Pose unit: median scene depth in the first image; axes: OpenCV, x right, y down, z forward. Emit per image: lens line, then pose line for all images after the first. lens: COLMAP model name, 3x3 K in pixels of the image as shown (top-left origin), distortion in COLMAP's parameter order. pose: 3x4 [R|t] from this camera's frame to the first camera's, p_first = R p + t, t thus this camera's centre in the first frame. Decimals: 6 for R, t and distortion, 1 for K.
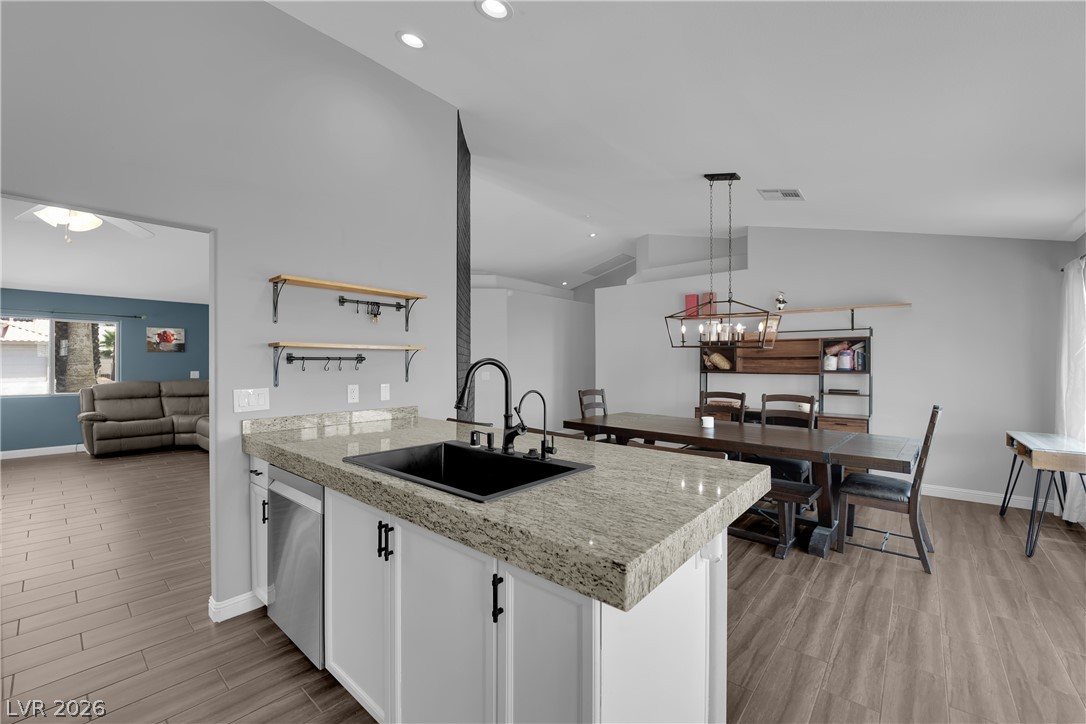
lens RADIAL K [[438.3, 0, 535.2], [0, 438.3, 362.9], [0, 0, 1]] dist [-0.018443, -0.000289]
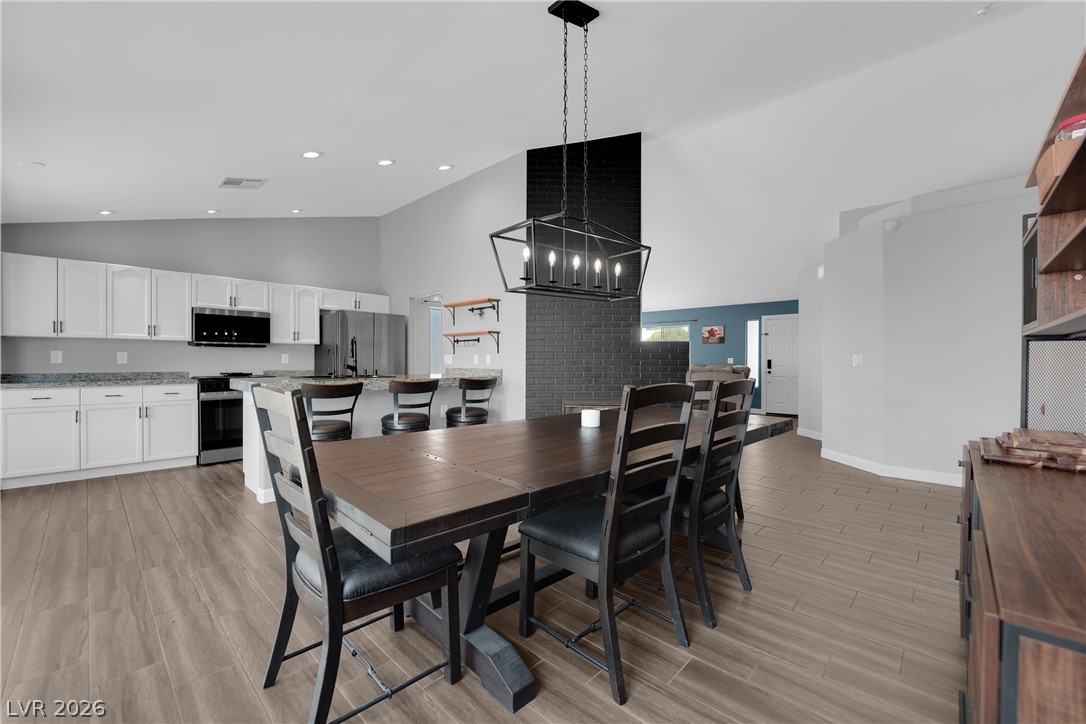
lens RADIAL K [[437.4, 0, 538.3], [0, 437.4, 362.7], [0, 0, 1]] dist [-0.015061, -0.000872]
pose [[-0.038772, 0.005830, -0.999231, 0.823109], [-0.002411, 0.999980, 0.005928, 0.042911], [0.999245, 0.002639, -0.038757, 0.775112]]
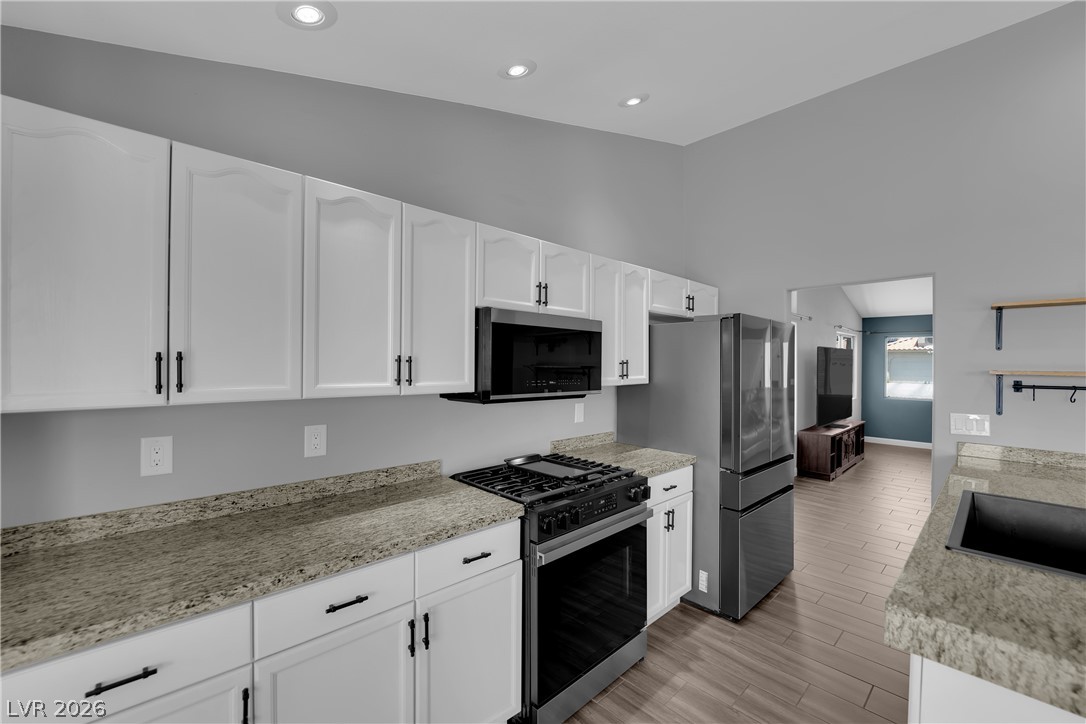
lens RADIAL K [[437.4, 0, 538.3], [0, 437.4, 362.7], [0, 0, 1]] dist [-0.015061, -0.000872]
pose [[-0.102077, -0.000006, -0.994776, 0.242497], [-0.008488, 0.999964, 0.000865, -0.027734], [0.994740, 0.008532, -0.102074, 0.033152]]
